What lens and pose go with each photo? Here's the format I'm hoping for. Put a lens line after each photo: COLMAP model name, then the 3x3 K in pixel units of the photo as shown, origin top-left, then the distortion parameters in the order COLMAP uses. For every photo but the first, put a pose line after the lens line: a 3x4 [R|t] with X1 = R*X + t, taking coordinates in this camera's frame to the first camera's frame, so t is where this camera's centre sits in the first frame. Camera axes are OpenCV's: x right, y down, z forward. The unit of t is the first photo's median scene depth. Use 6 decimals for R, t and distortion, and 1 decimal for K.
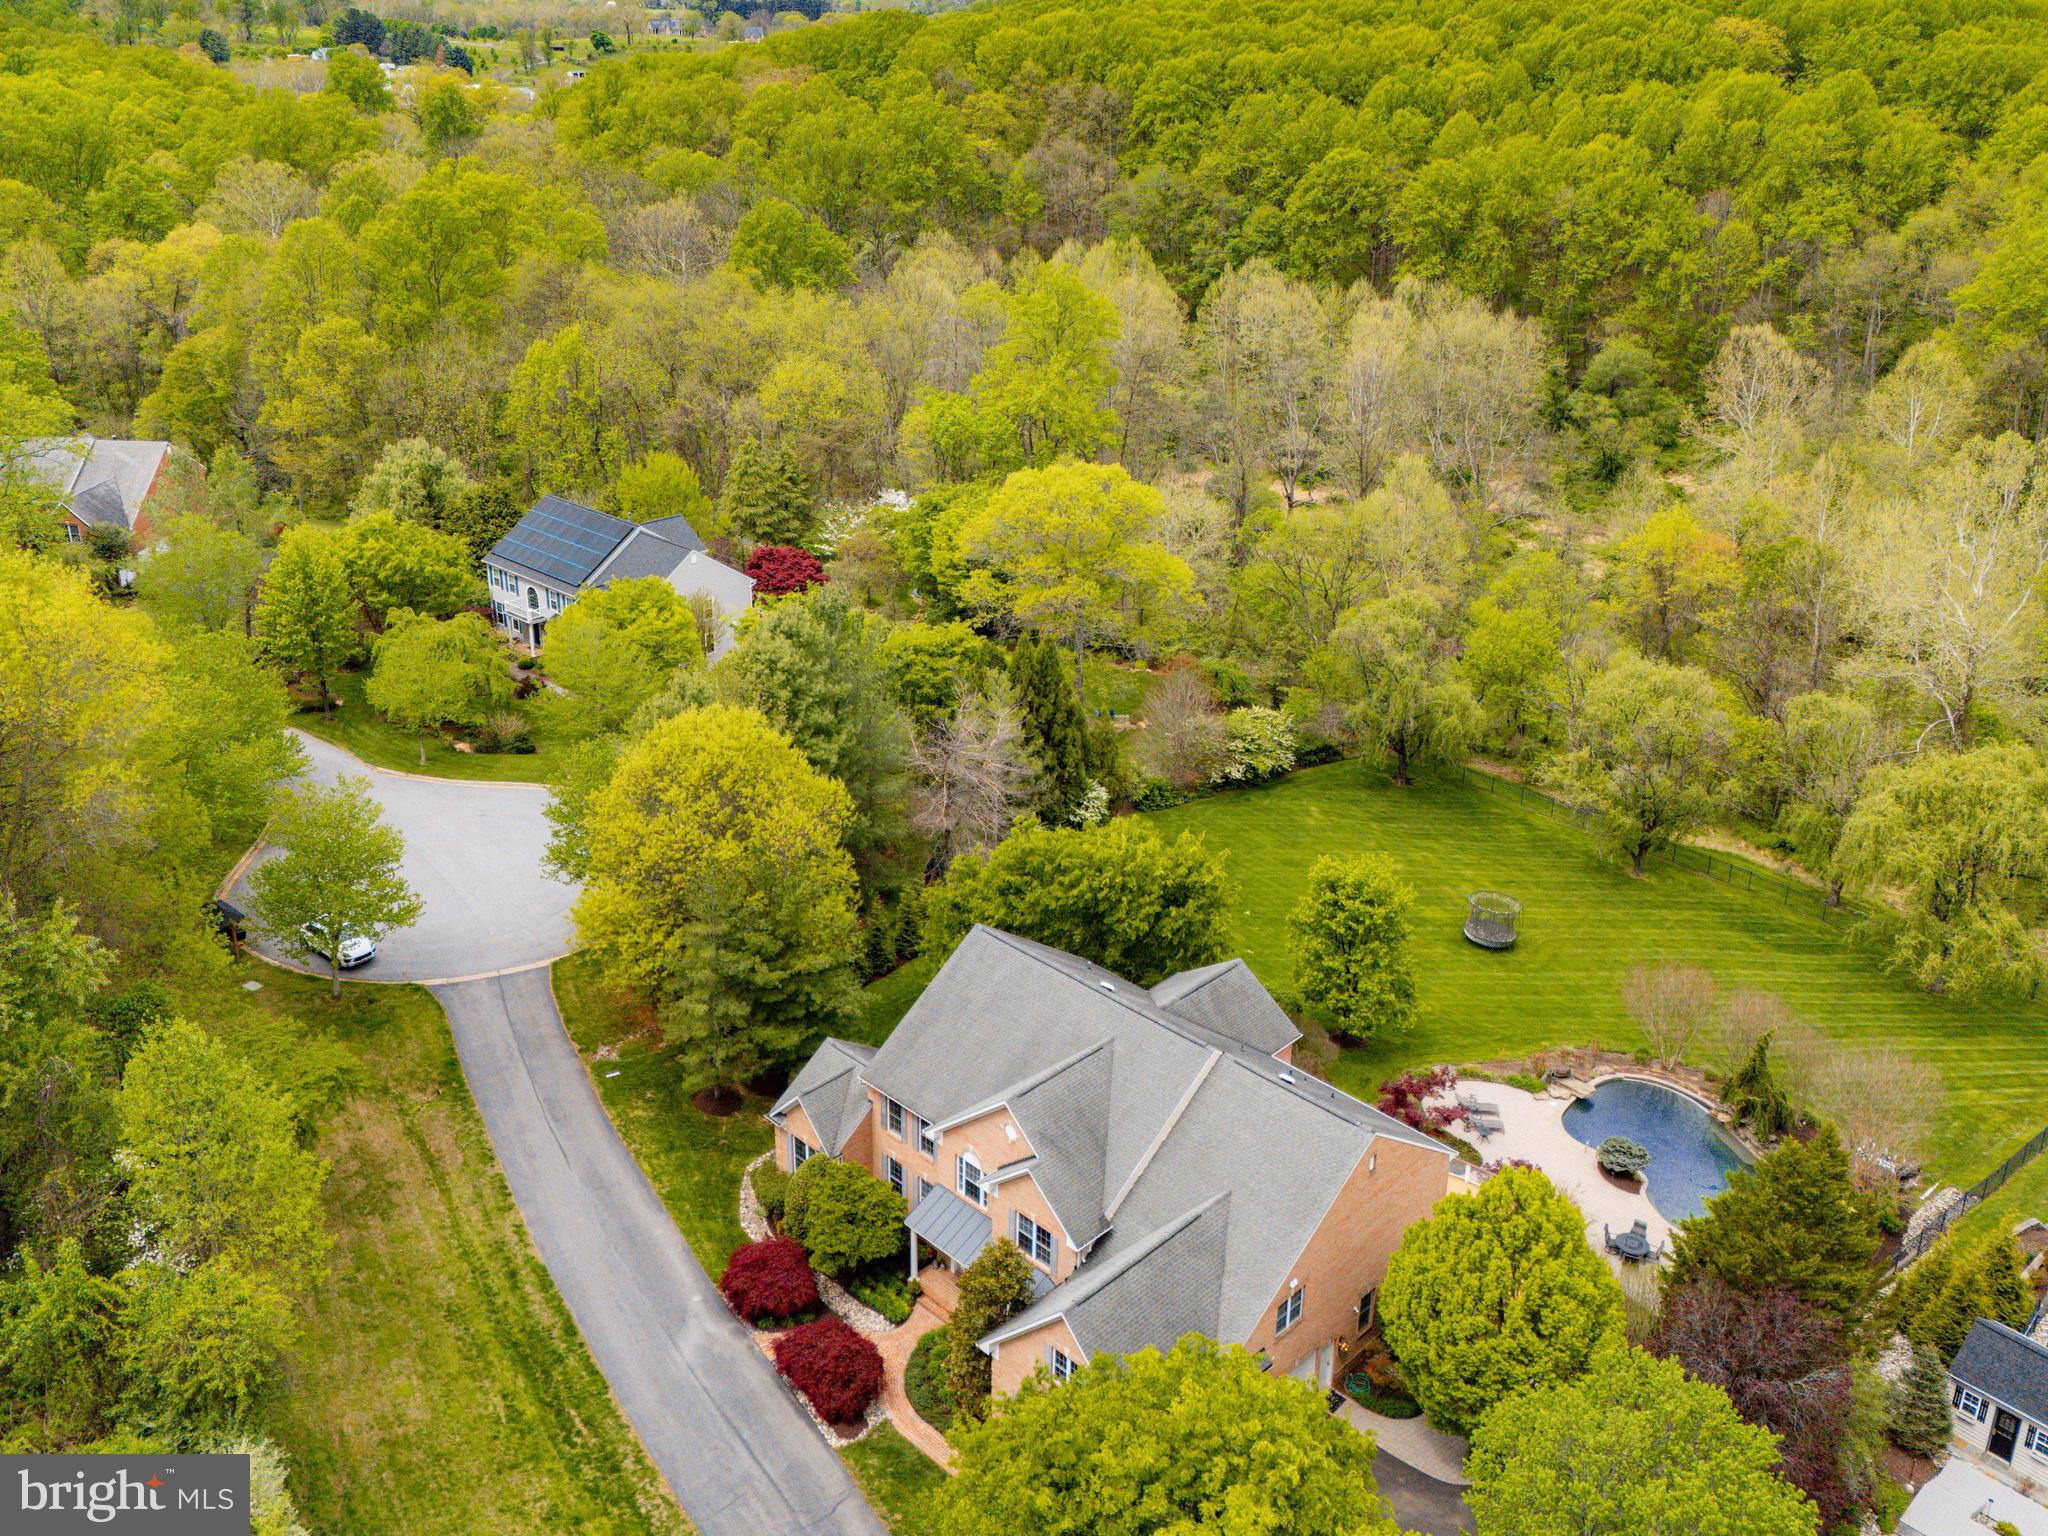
lens RADIAL K [[1454.8, 0, 1024.0], [0, 1454.8, 768.0], [0, 0, 1]] dist [0.033900, 0.002851]
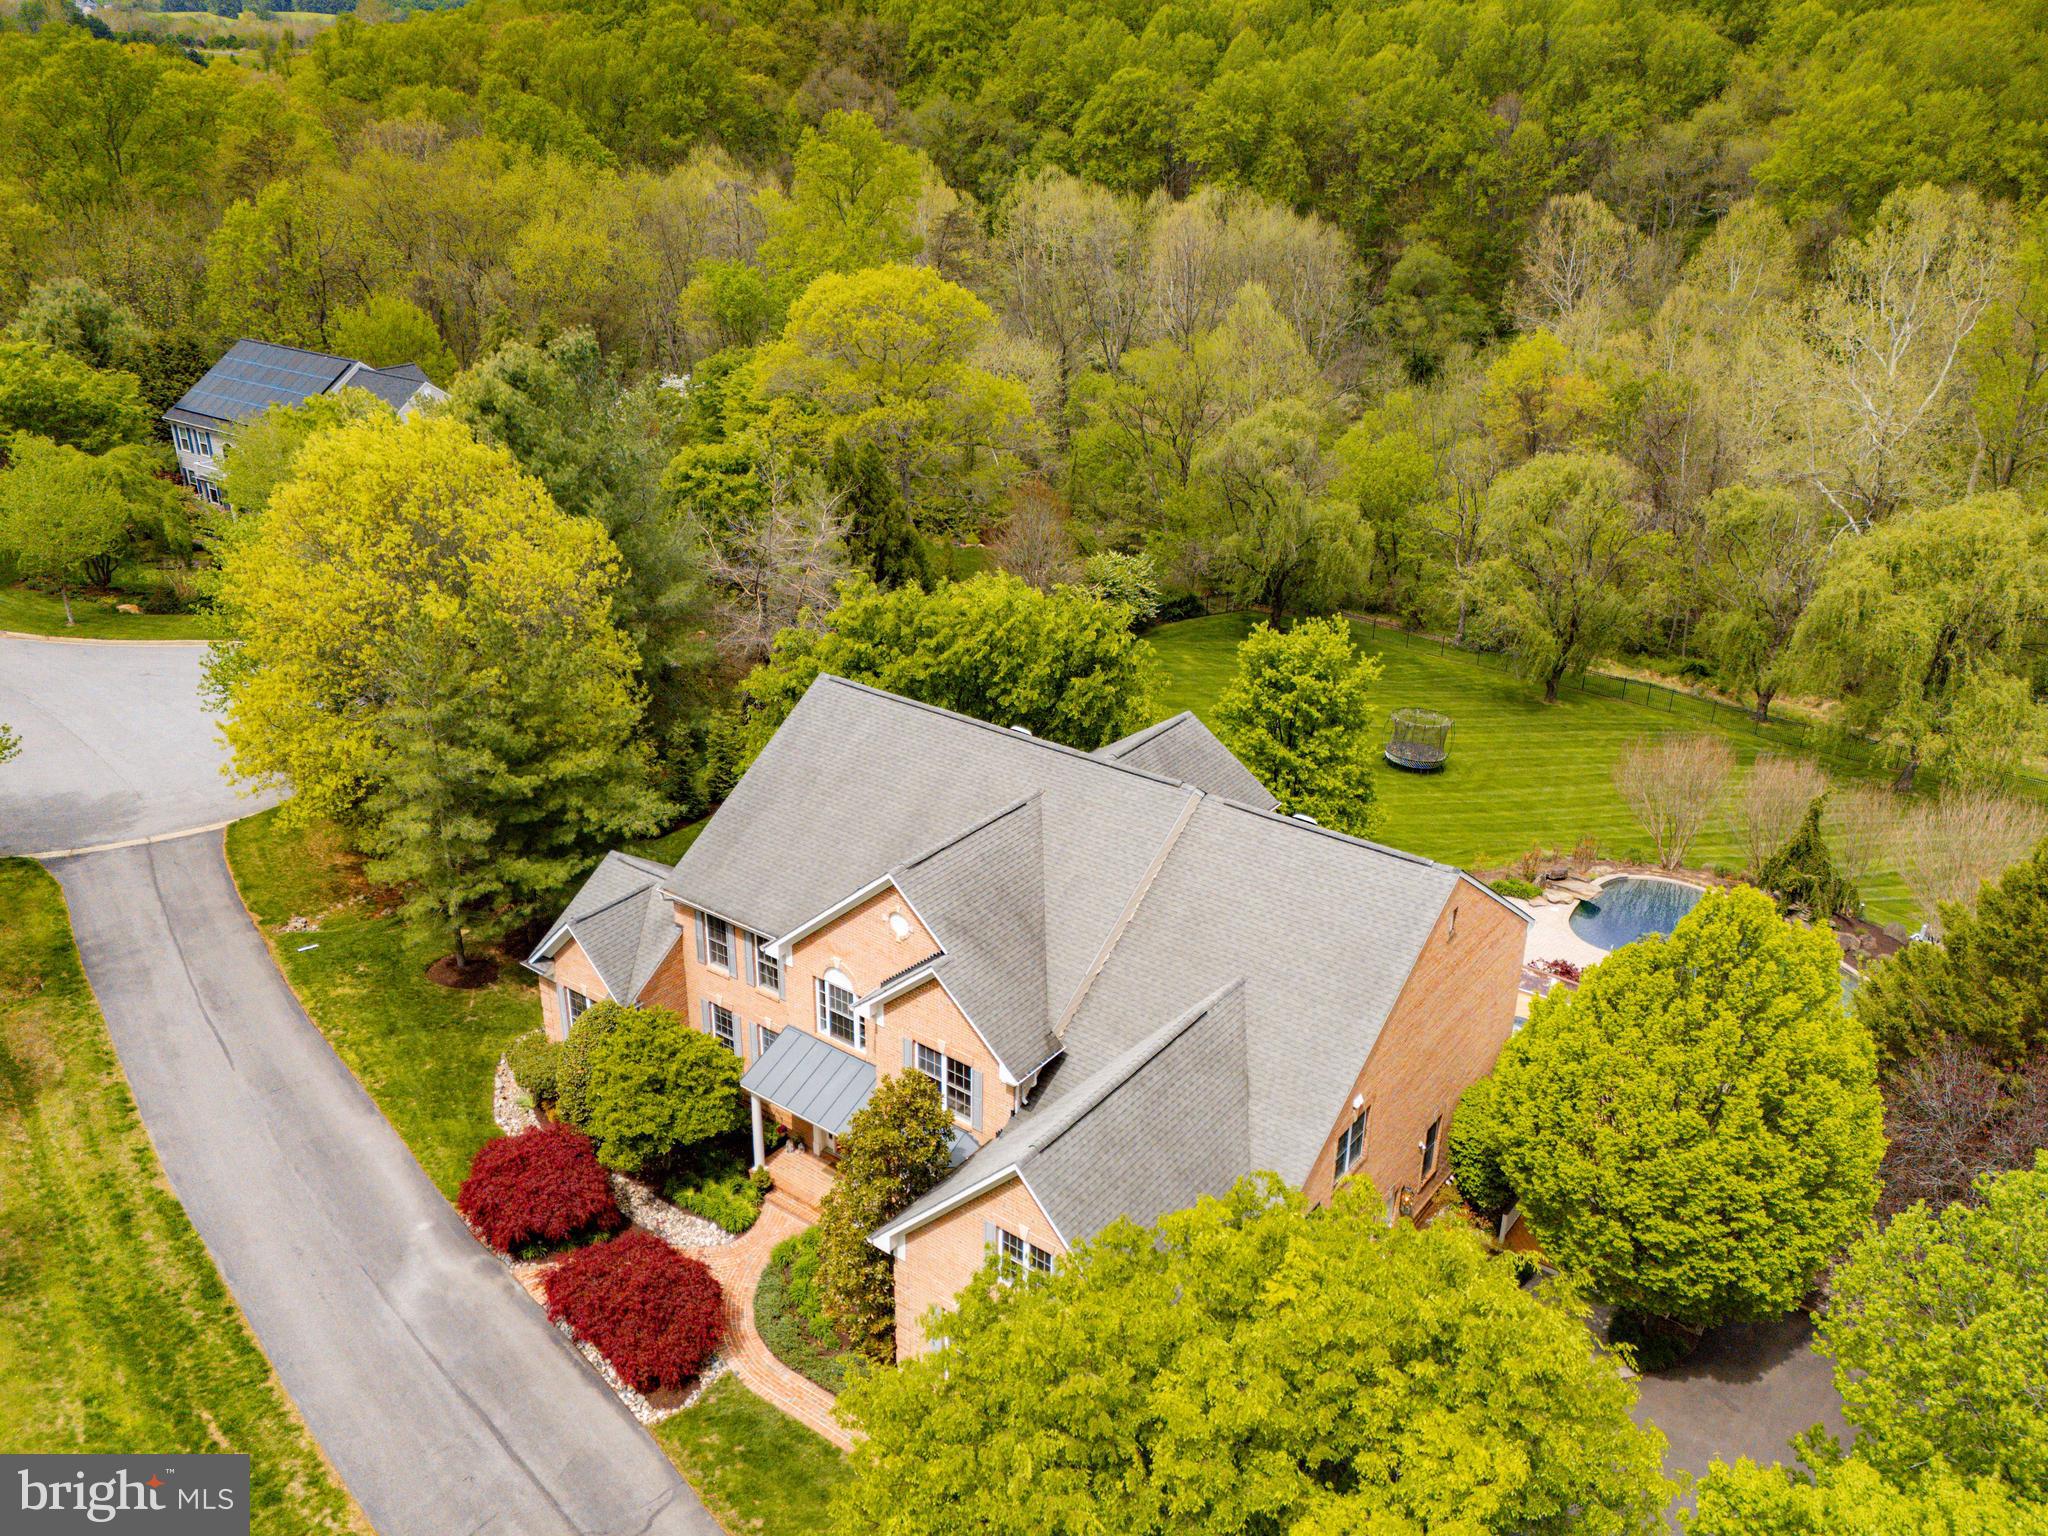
lens RADIAL K [[1415.6, 0, 1009.2], [0, 1415.6, 827.7], [0, 0, 1]] dist [0.059024, -0.042338]
pose [[0.991147, -0.054750, 0.120951, -0.028971], [0.047860, 0.997101, 0.059153, 0.145188], [-0.123839, -0.052840, 0.990894, 0.312212]]
